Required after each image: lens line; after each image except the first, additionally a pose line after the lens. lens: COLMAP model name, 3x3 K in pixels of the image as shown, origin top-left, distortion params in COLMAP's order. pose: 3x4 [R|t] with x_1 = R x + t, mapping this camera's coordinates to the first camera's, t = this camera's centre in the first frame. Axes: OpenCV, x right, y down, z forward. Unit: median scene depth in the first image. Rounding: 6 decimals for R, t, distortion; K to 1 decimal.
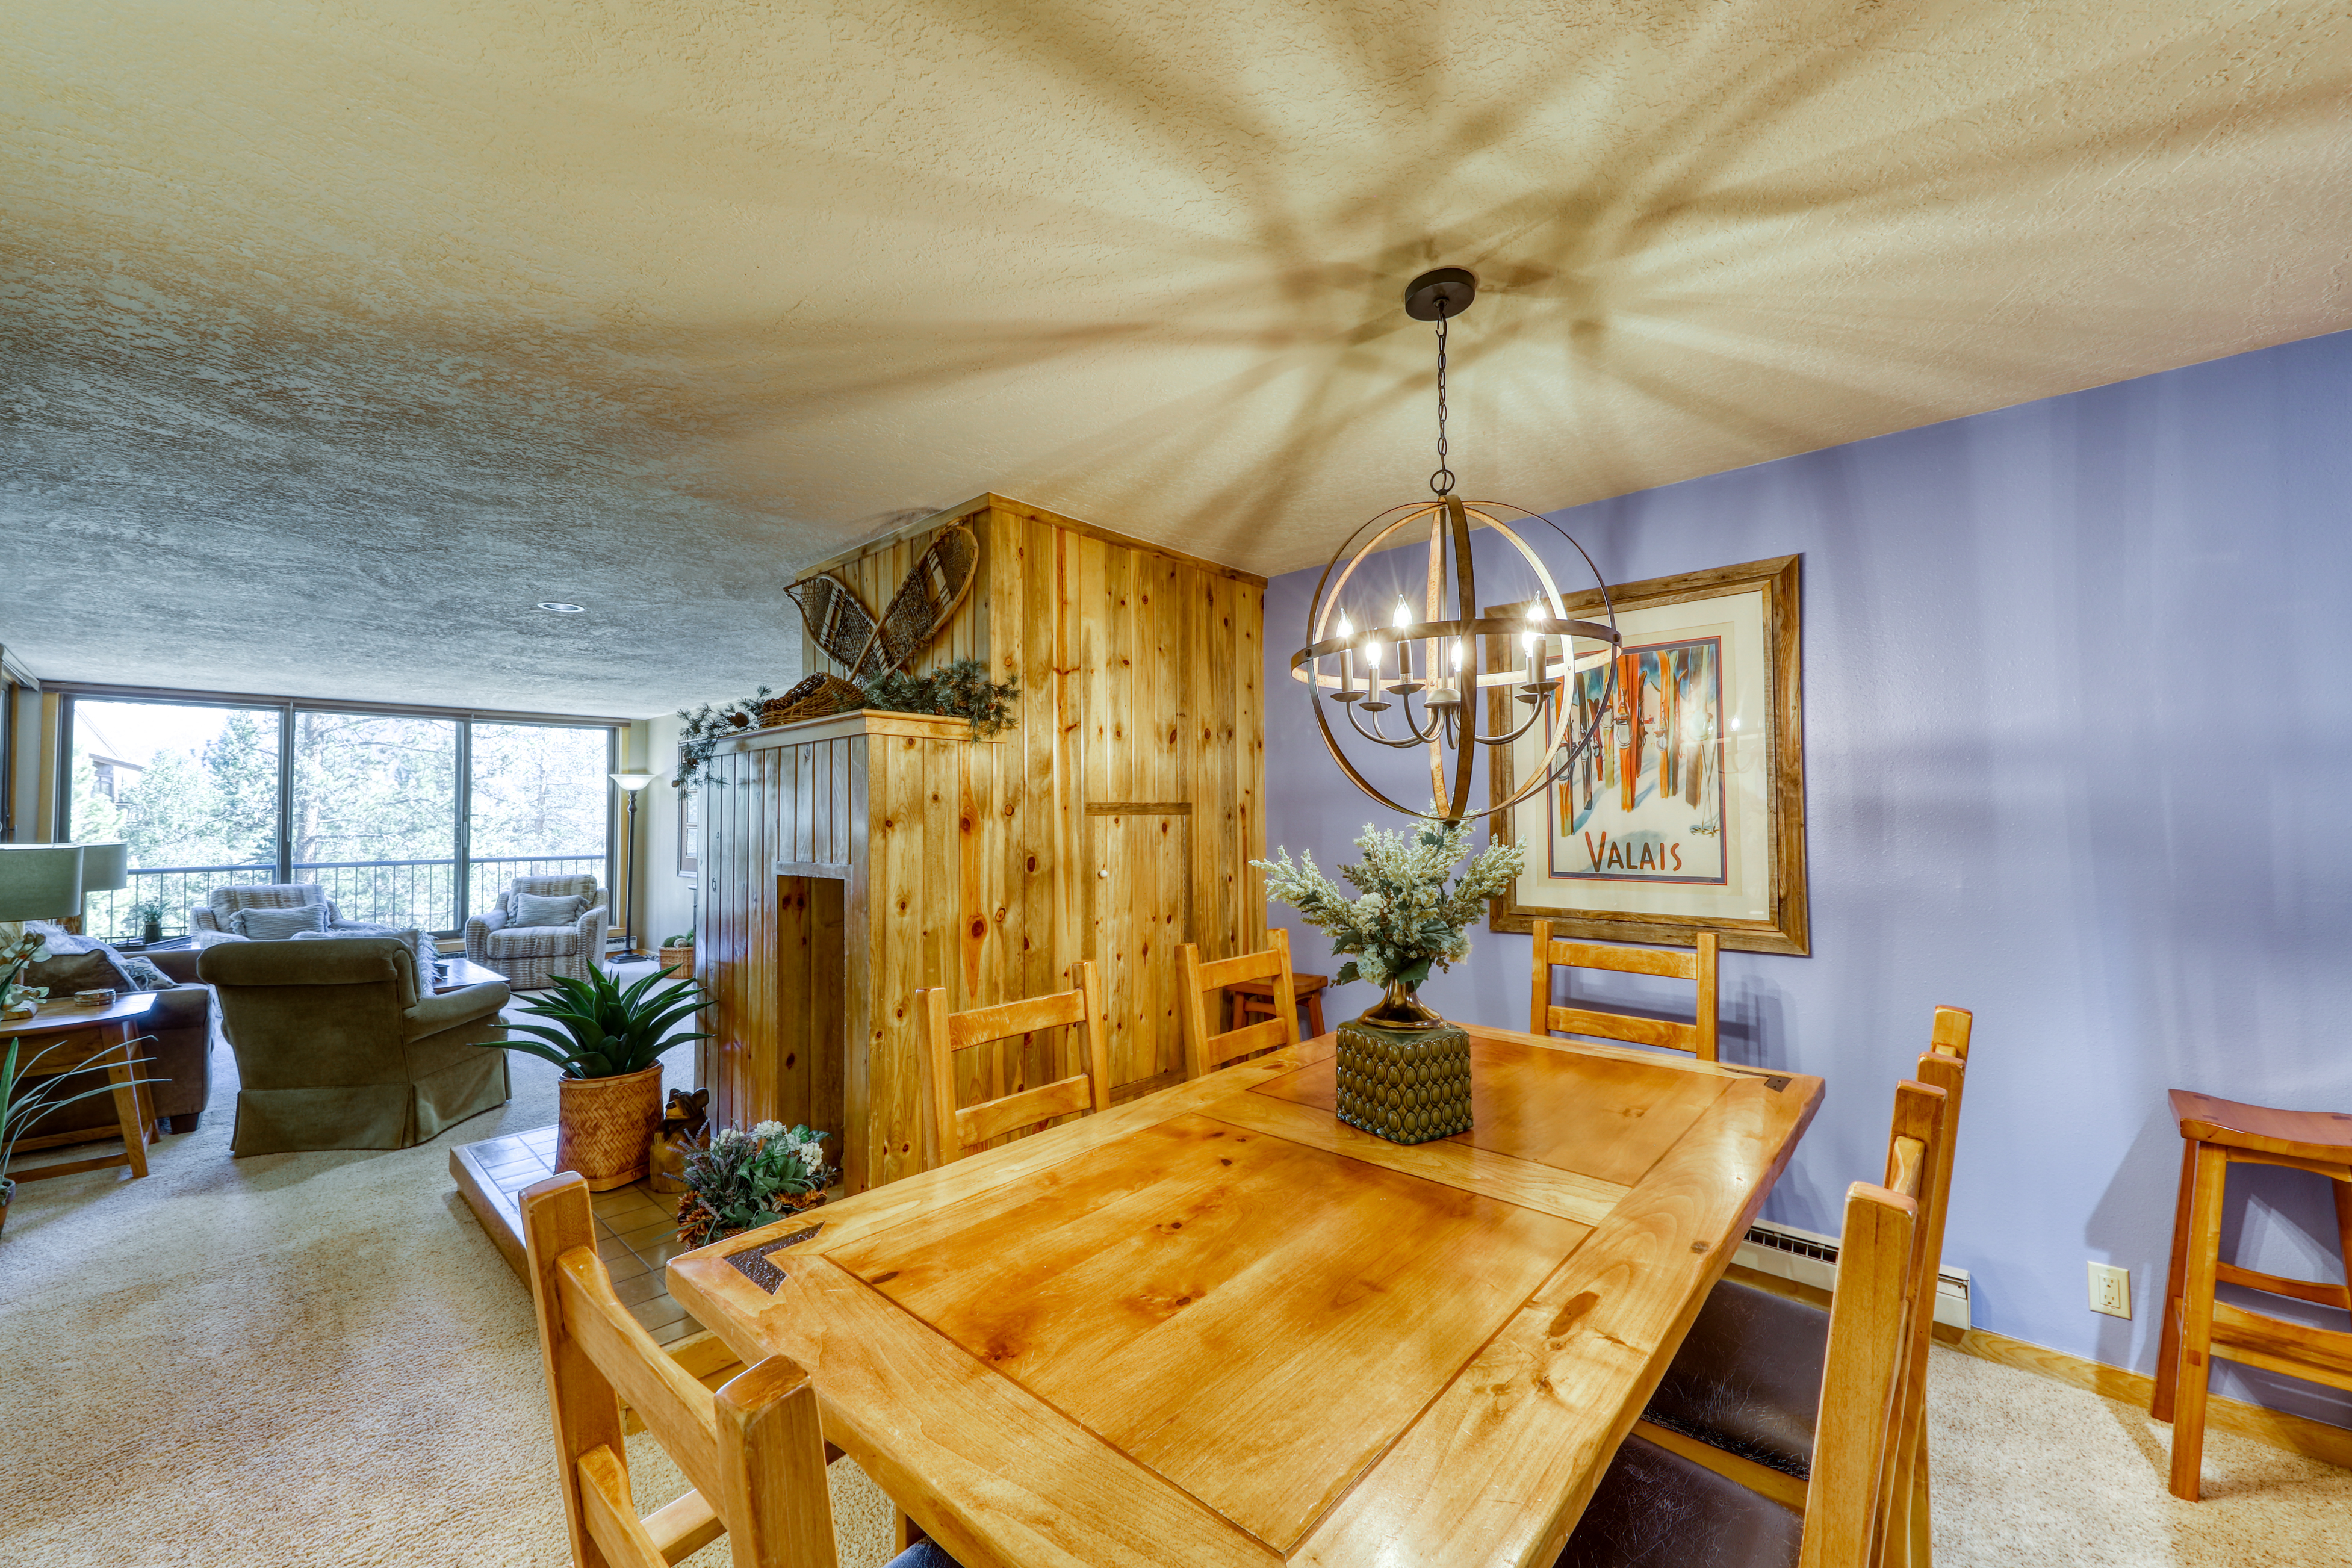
lens RADIAL K [[914.1, 0, 1170.2], [0, 914.1, 786.5], [0, 0, 1]] dist [0.010392, -0.003549]
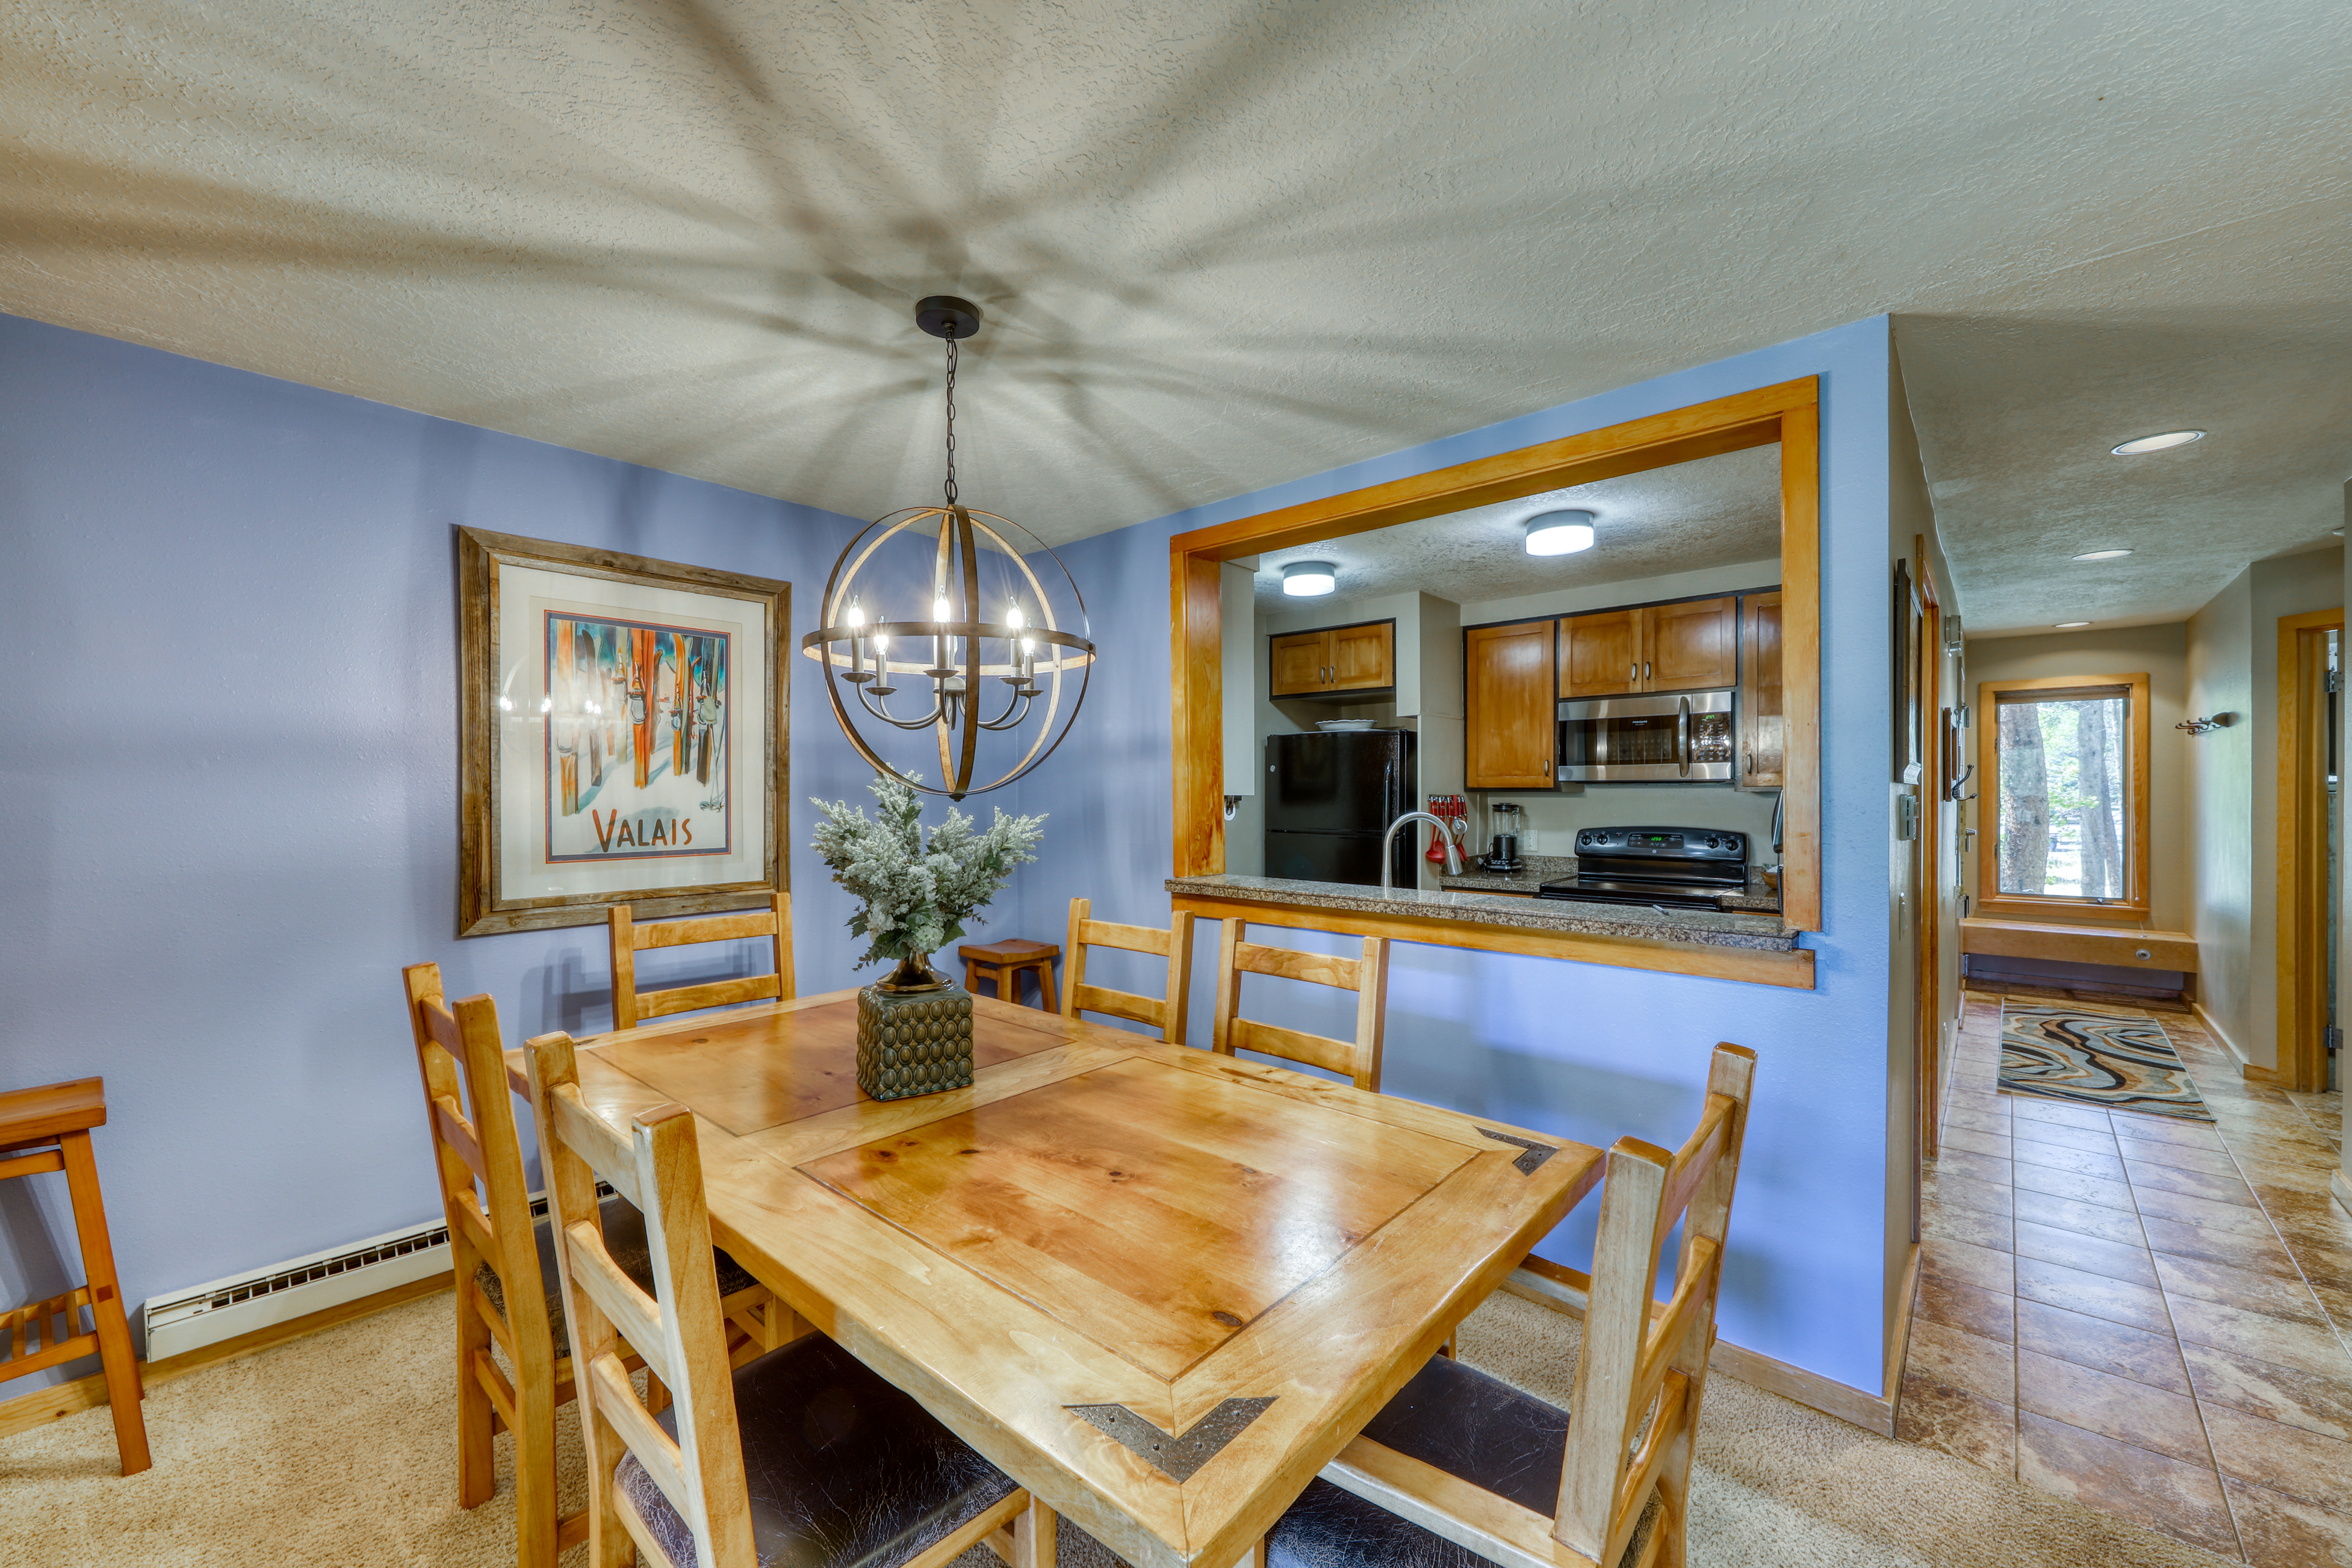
lens RADIAL K [[890.9, 0, 1167.3], [0, 890.9, 797.4], [0, 0, 1]] dist [0.010054, -0.000069]
pose [[-0.010039, -0.001546, 0.999948, -0.501958], [-0.032383, 0.999475, 0.001220, 0.018586], [-0.999425, -0.032369, -0.010083, 0.469225]]
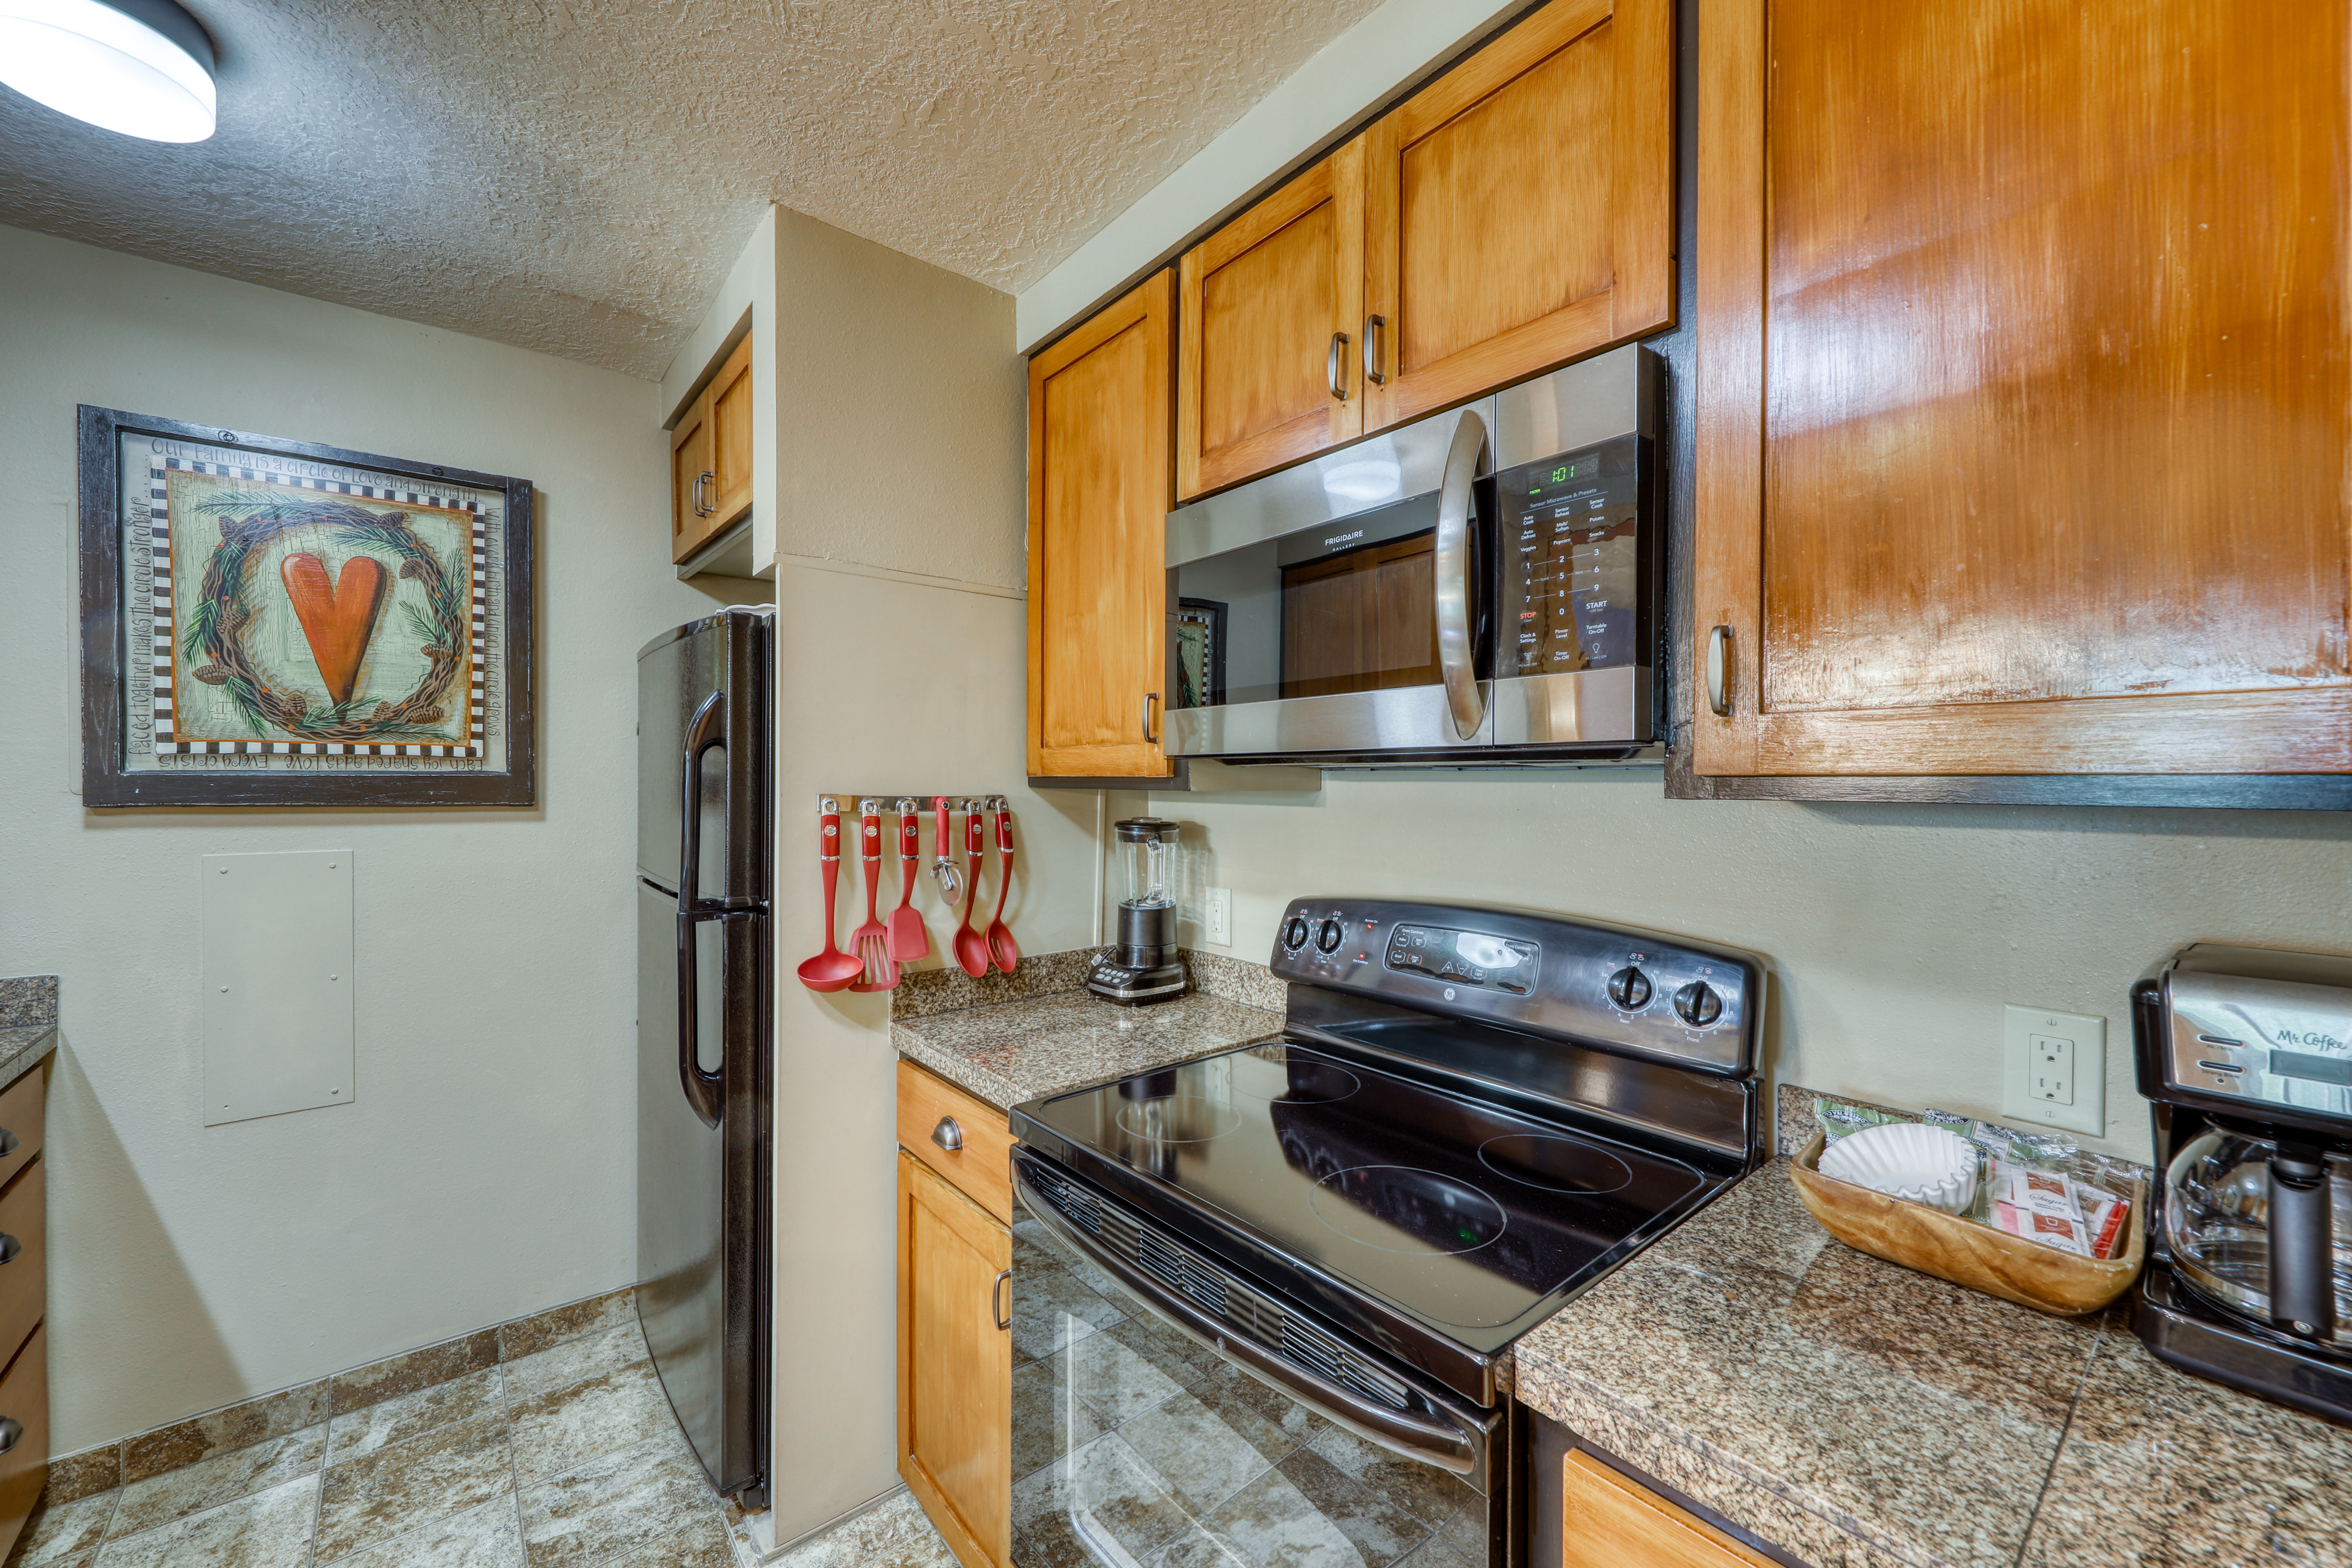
lens RADIAL K [[914.1, 0, 1170.2], [0, 914.1, 786.5], [0, 0, 1]] dist [0.010392, -0.003549]
pose [[0.137056, 0.002073, 0.990561, 0.618577], [-0.041177, 0.999145, 0.003606, -0.018635], [-0.989707, -0.041282, 0.137024, -0.360391]]
